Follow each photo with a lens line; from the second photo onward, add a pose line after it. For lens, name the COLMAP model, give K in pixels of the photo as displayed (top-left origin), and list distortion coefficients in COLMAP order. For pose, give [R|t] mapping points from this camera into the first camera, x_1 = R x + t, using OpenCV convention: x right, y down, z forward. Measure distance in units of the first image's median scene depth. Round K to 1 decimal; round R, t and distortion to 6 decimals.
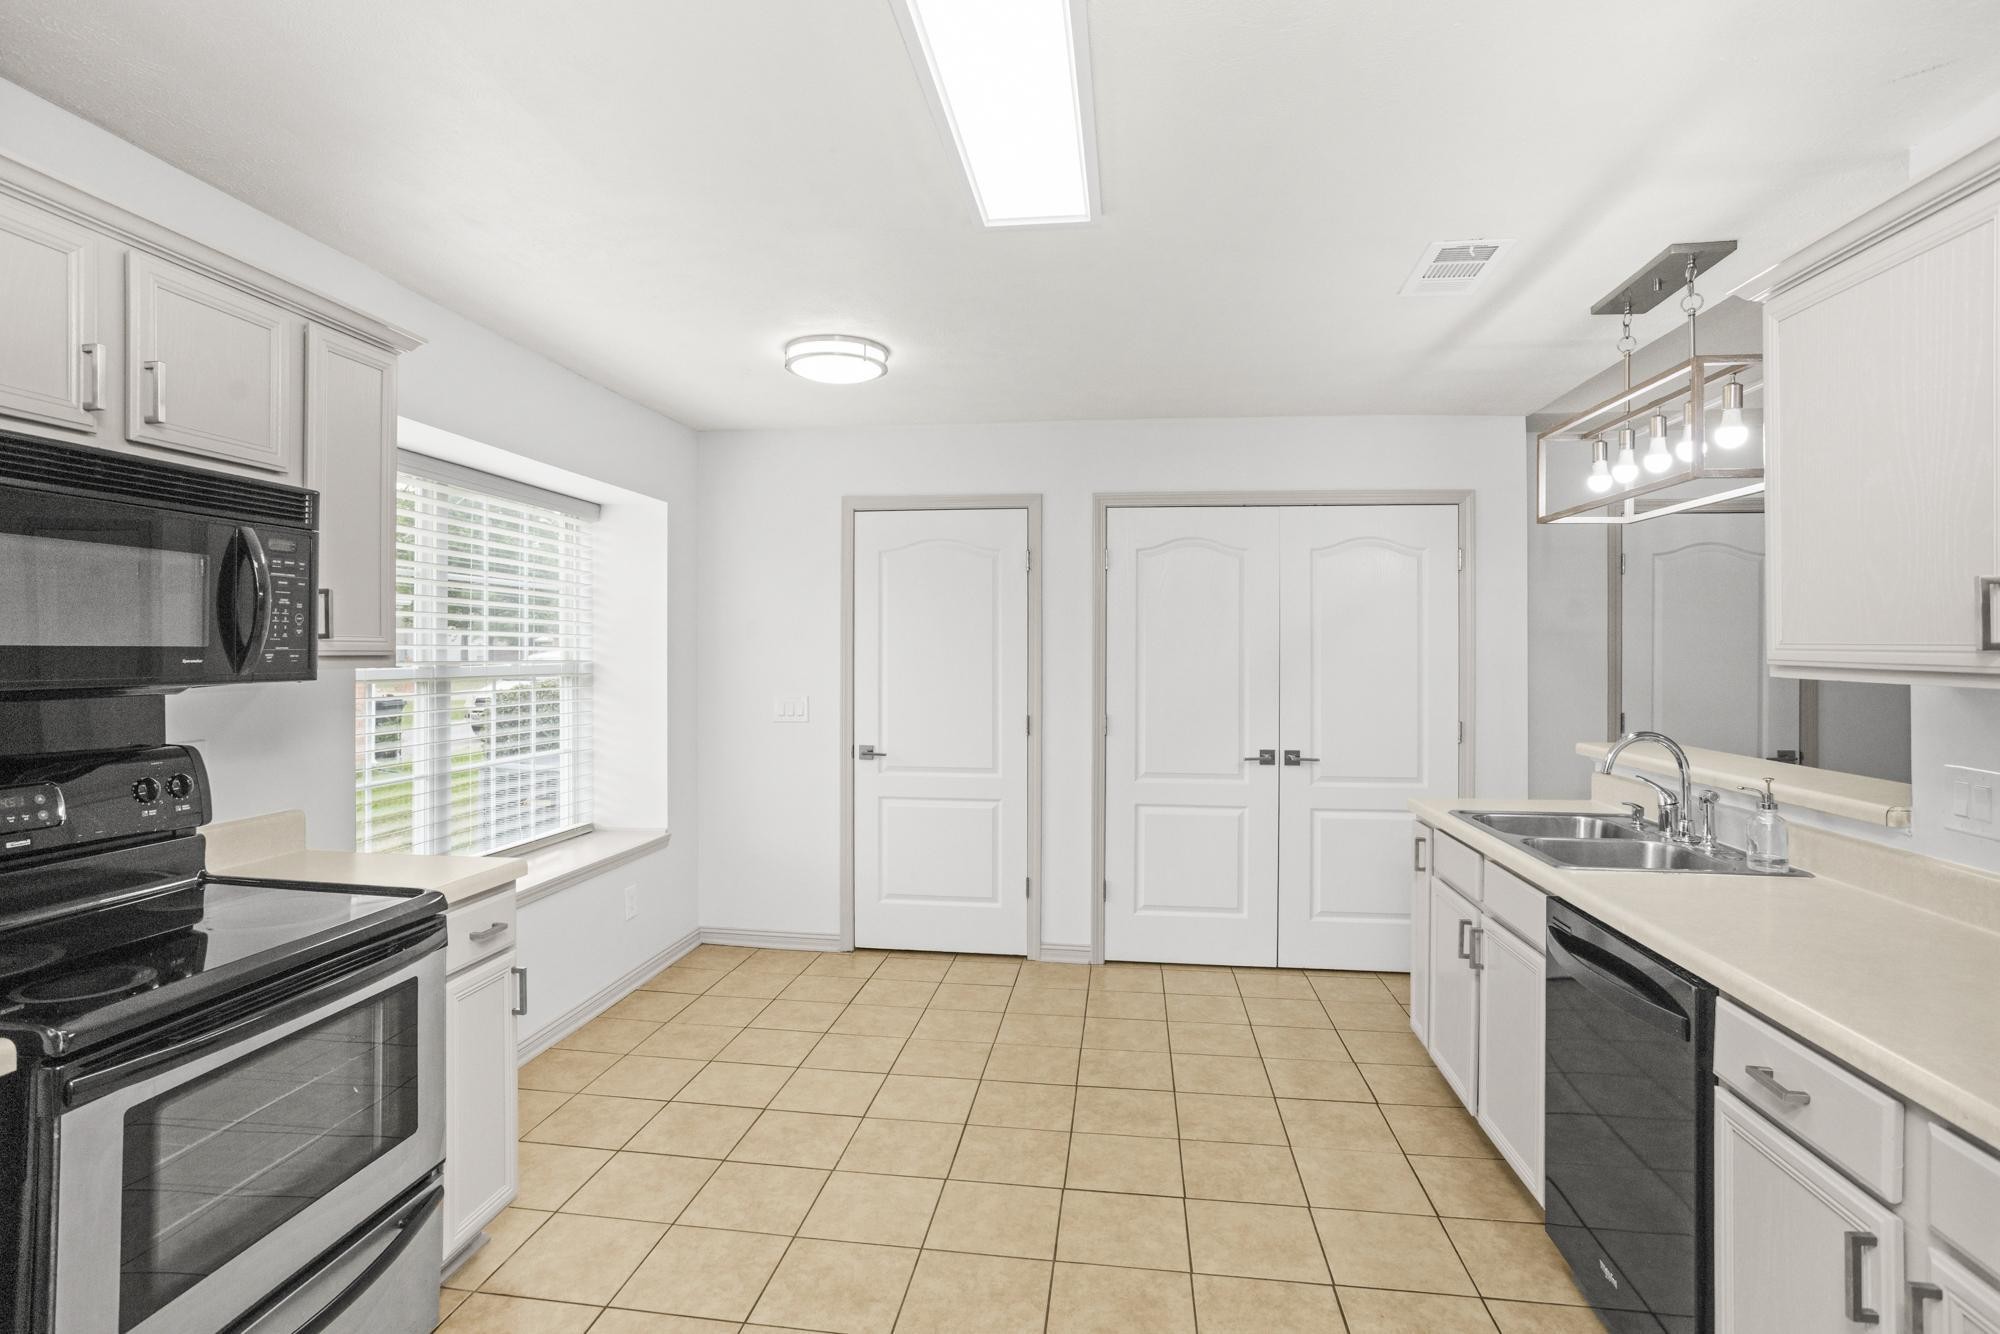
lens RADIAL K [[965.9, 0, 998.8], [0, 965.9, 655.5], [0, 0, 1]] dist [-0.049096, 0.028902]
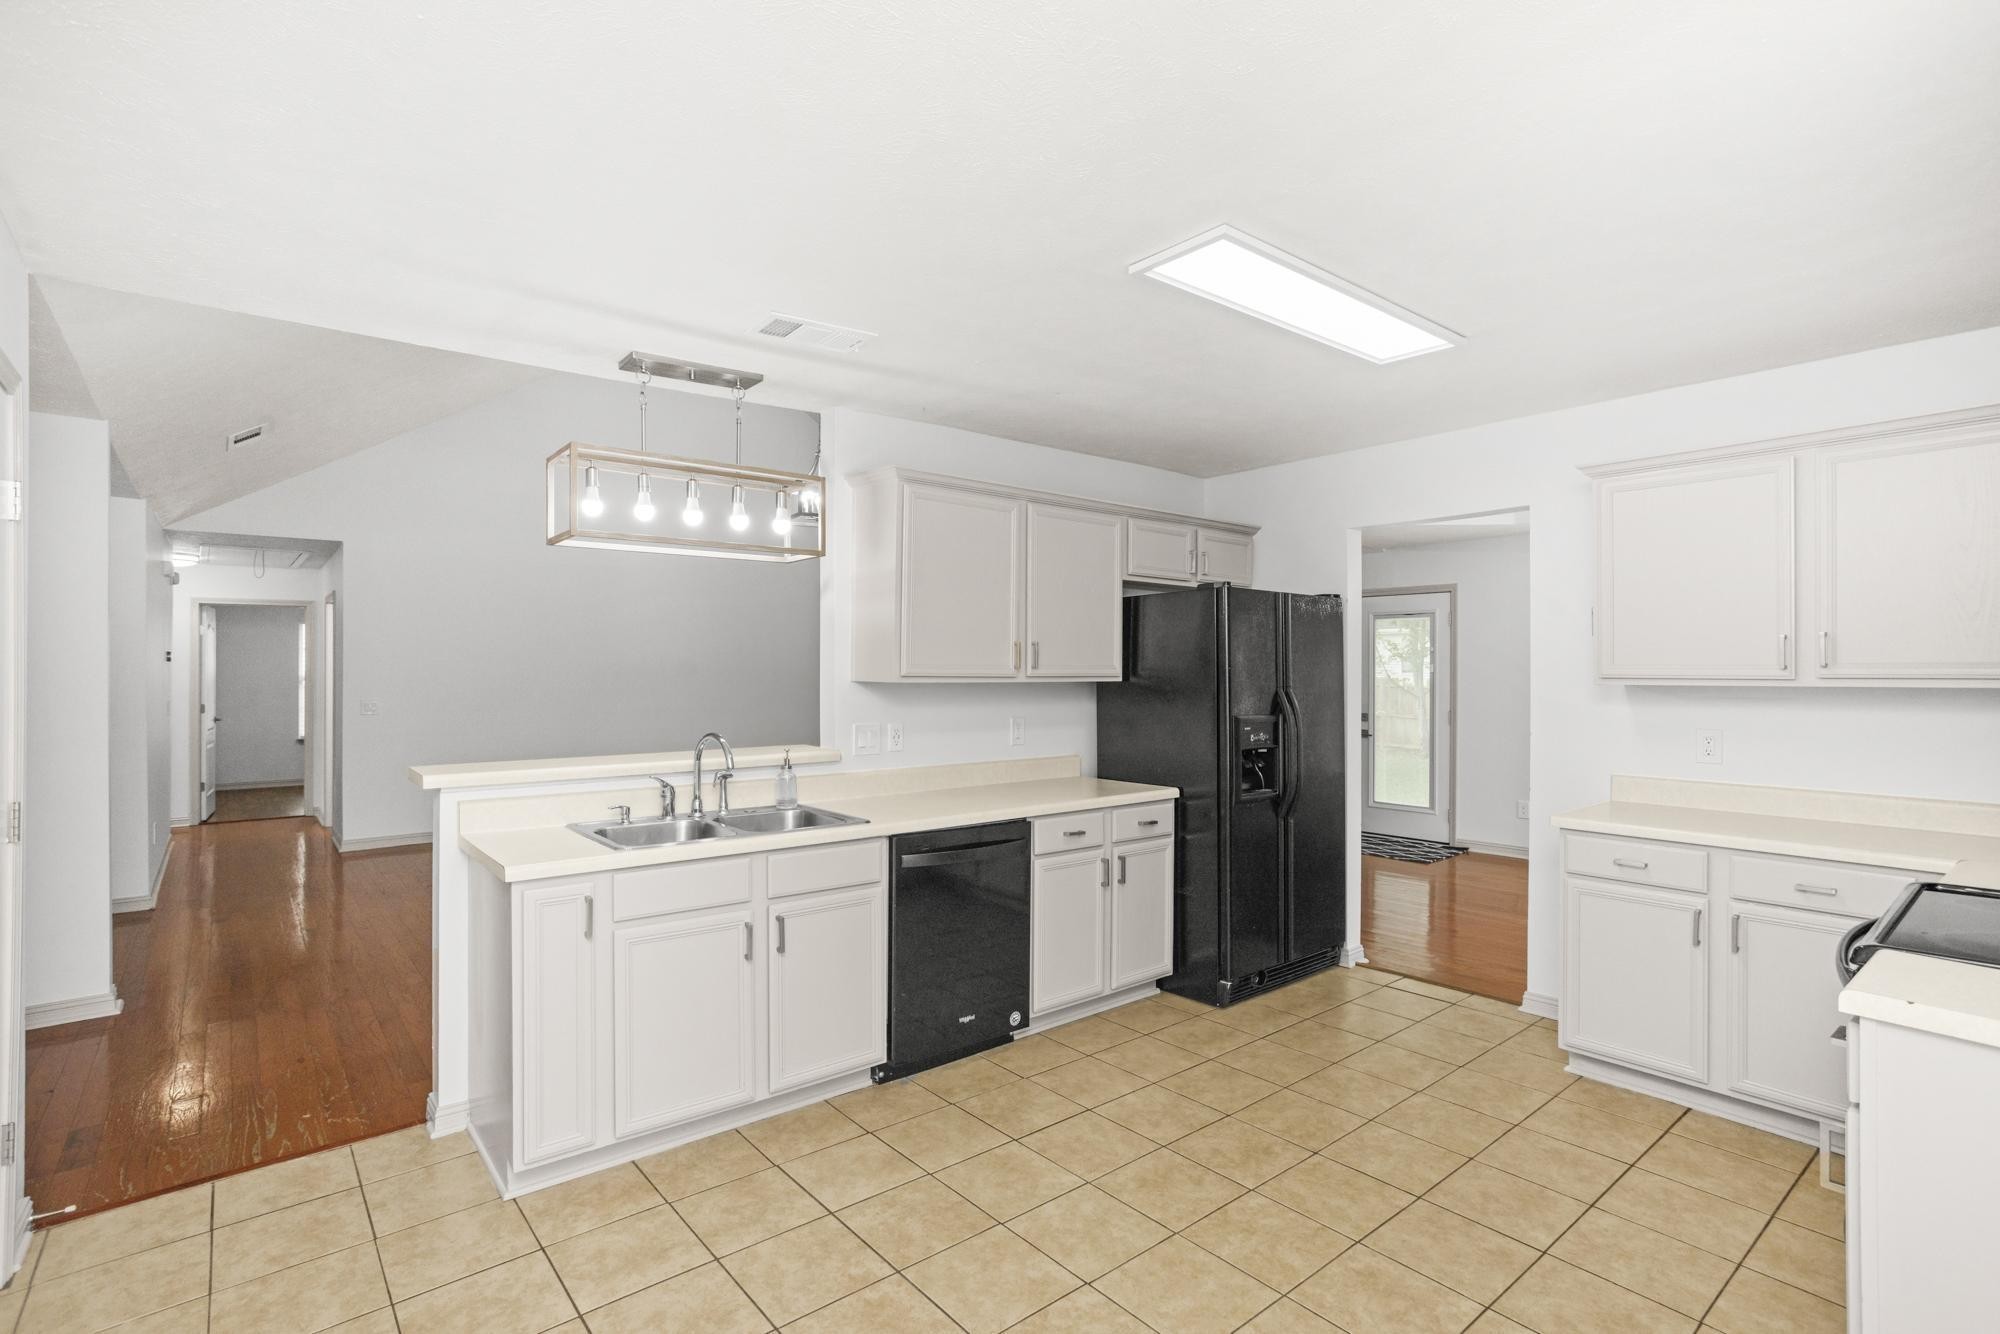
lens RADIAL K [[965.9, 0, 998.8], [0, 965.9, 655.5], [0, 0, 1]] dist [-0.049096, 0.028902]
pose [[-0.733453, 0.007542, 0.679699, -0.510850], [0.000310, 0.999942, -0.010761, -0.009739], [-0.679741, -0.007682, -0.733412, 1.849594]]
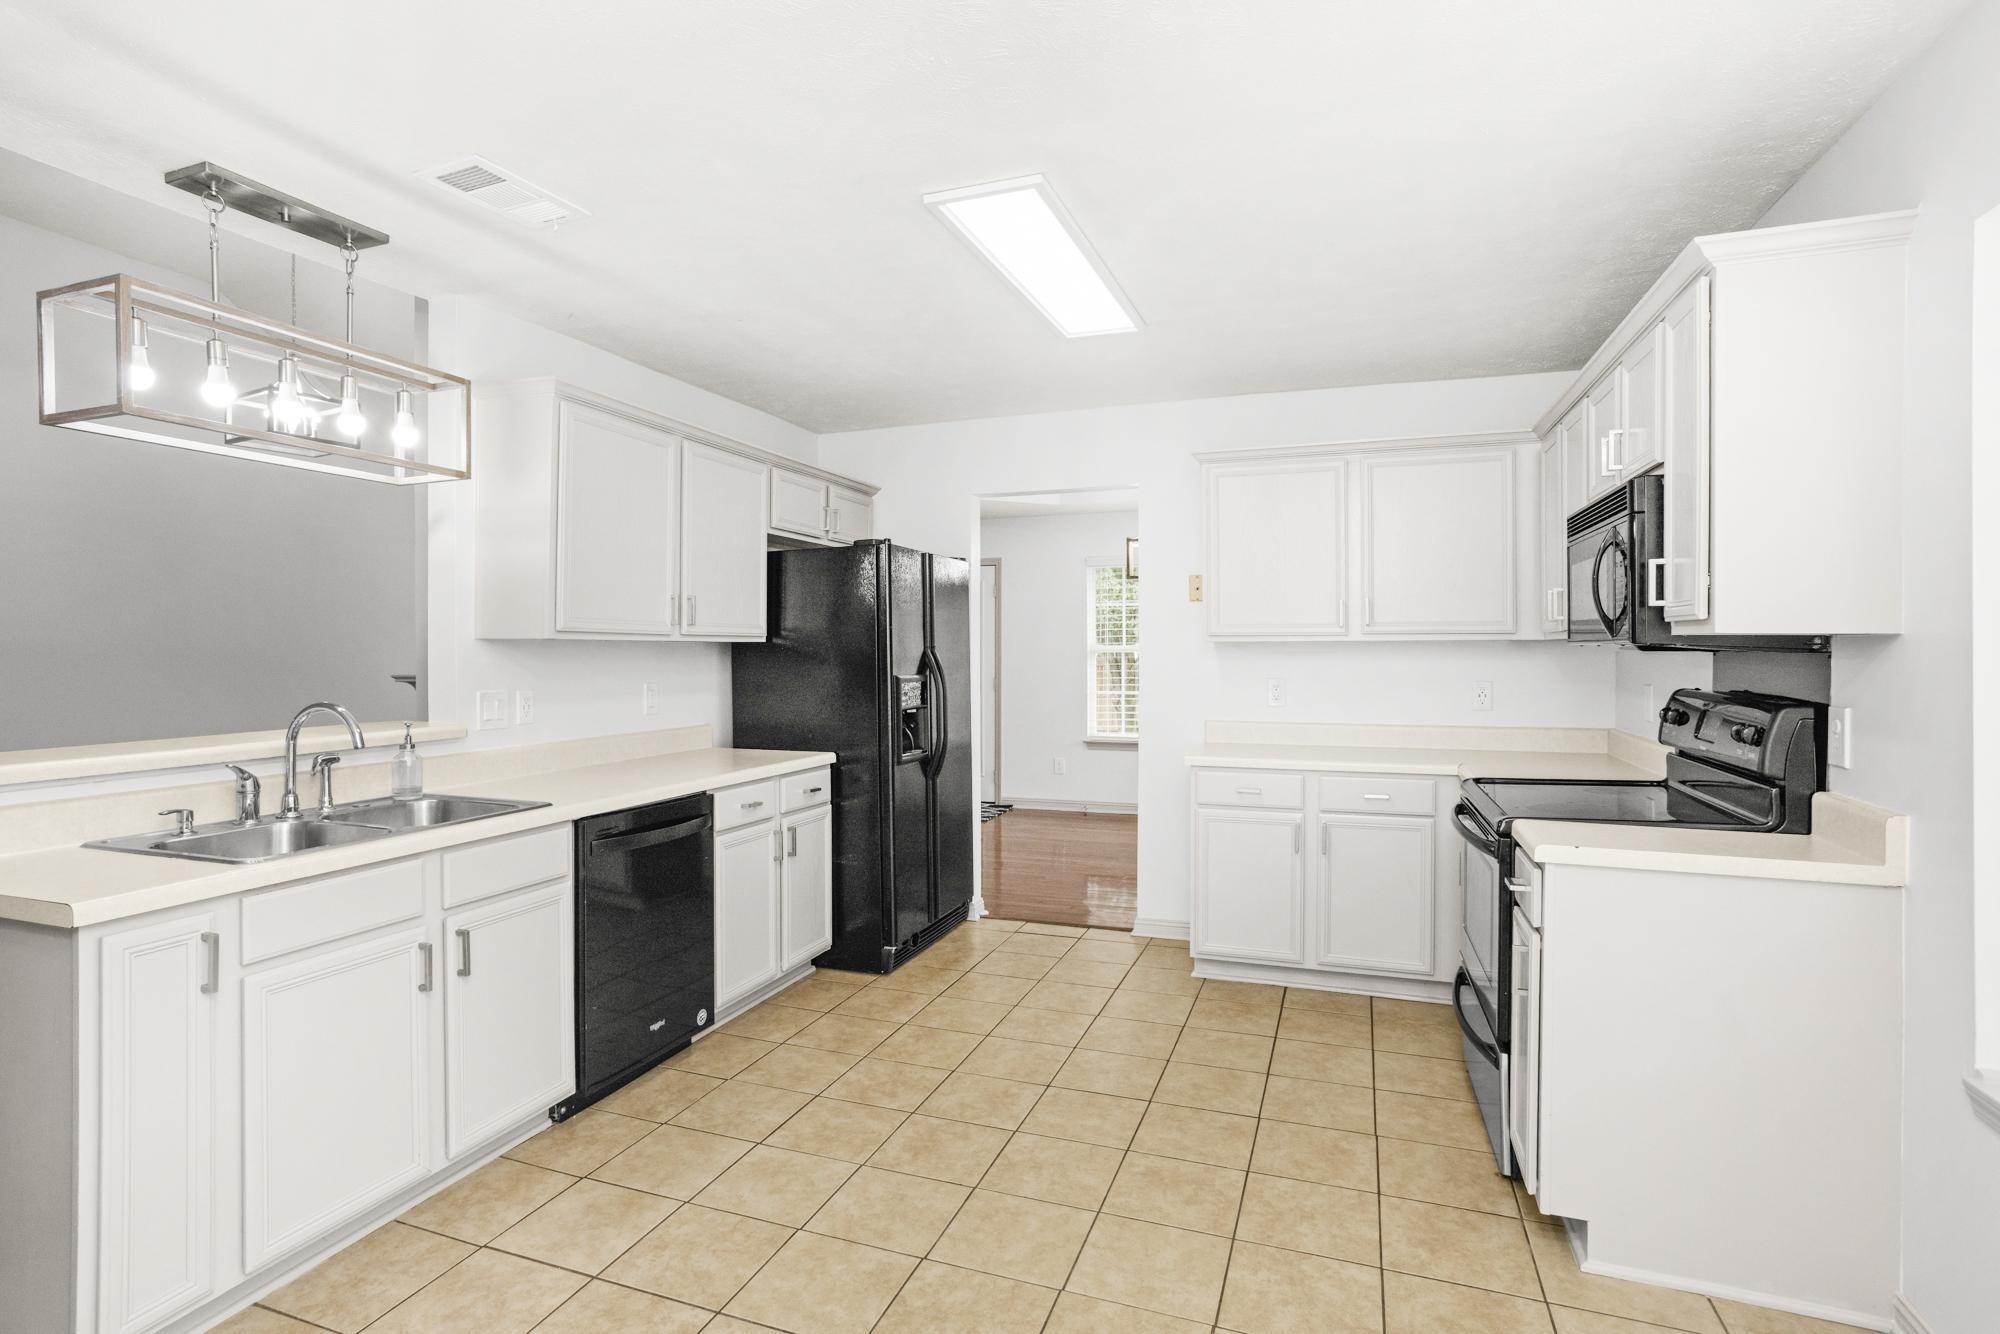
lens RADIAL K [[1010.0, 0, 997.0], [0, 1010.0, 634.9], [0, 0, 1]] dist [-0.056247, 0.034557]
pose [[-0.975618, 0.003444, 0.219450, -0.203133], [0.001537, 0.999960, -0.008859, 0.025254], [-0.219472, -0.008306, -0.975584, 1.994838]]
